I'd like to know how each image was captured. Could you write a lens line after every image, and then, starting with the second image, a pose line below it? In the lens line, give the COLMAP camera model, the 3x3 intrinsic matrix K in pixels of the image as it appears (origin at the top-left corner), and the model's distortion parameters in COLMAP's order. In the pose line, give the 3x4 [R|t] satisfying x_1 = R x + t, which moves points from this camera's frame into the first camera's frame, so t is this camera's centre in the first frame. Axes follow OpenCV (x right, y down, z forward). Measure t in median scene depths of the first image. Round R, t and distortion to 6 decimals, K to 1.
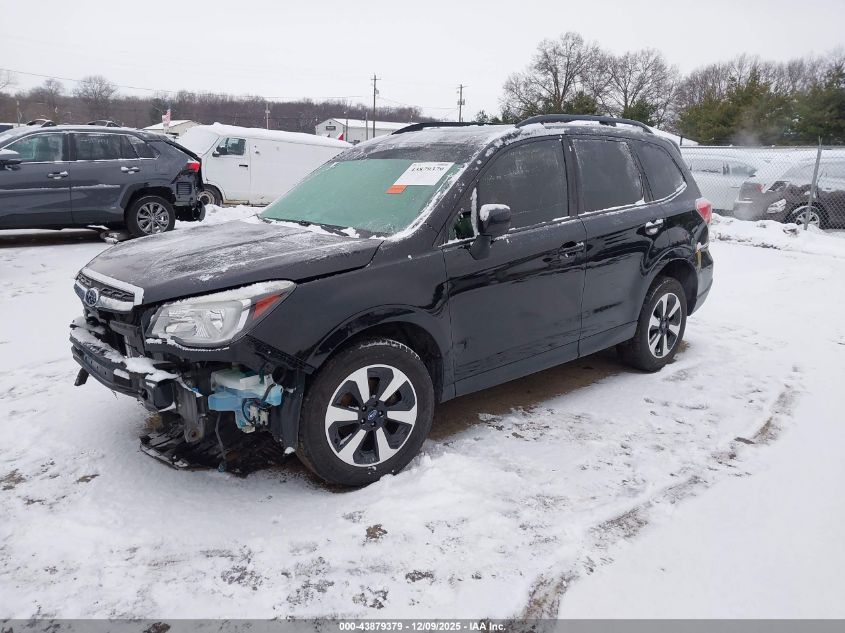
lens RADIAL K [[657.9, 0, 409.0], [0, 657.9, 319.7], [0, 0, 1]] dist [0.012835, -0.008215]
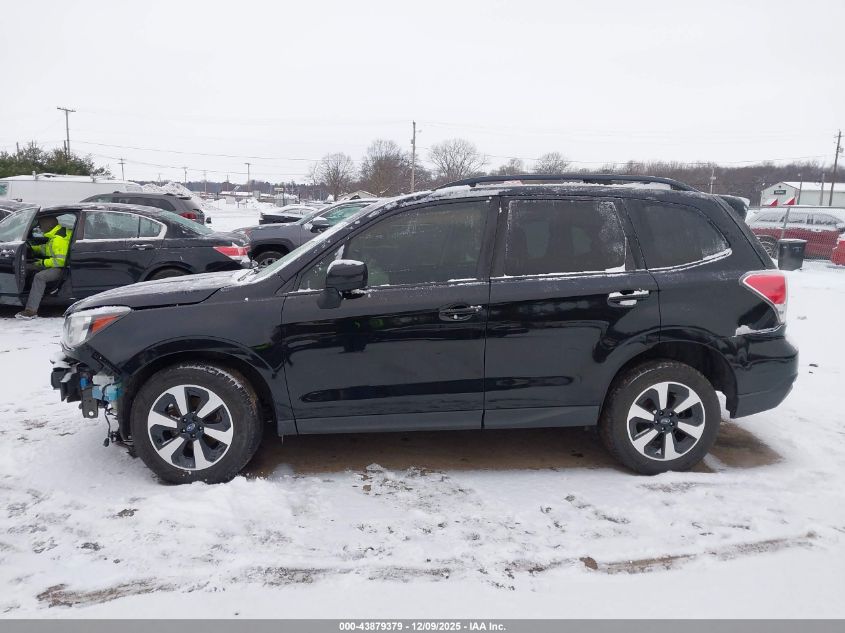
lens RADIAL K [[657.9, 0, 409.0], [0, 657.9, 319.7], [0, 0, 1]] dist [0.012835, -0.008215]
pose [[0.804376, 0.085068, -0.587999, 0.931130], [-0.142503, 0.988431, -0.051942, -0.042875], [0.576777, 0.125572, 0.807192, 0.223585]]
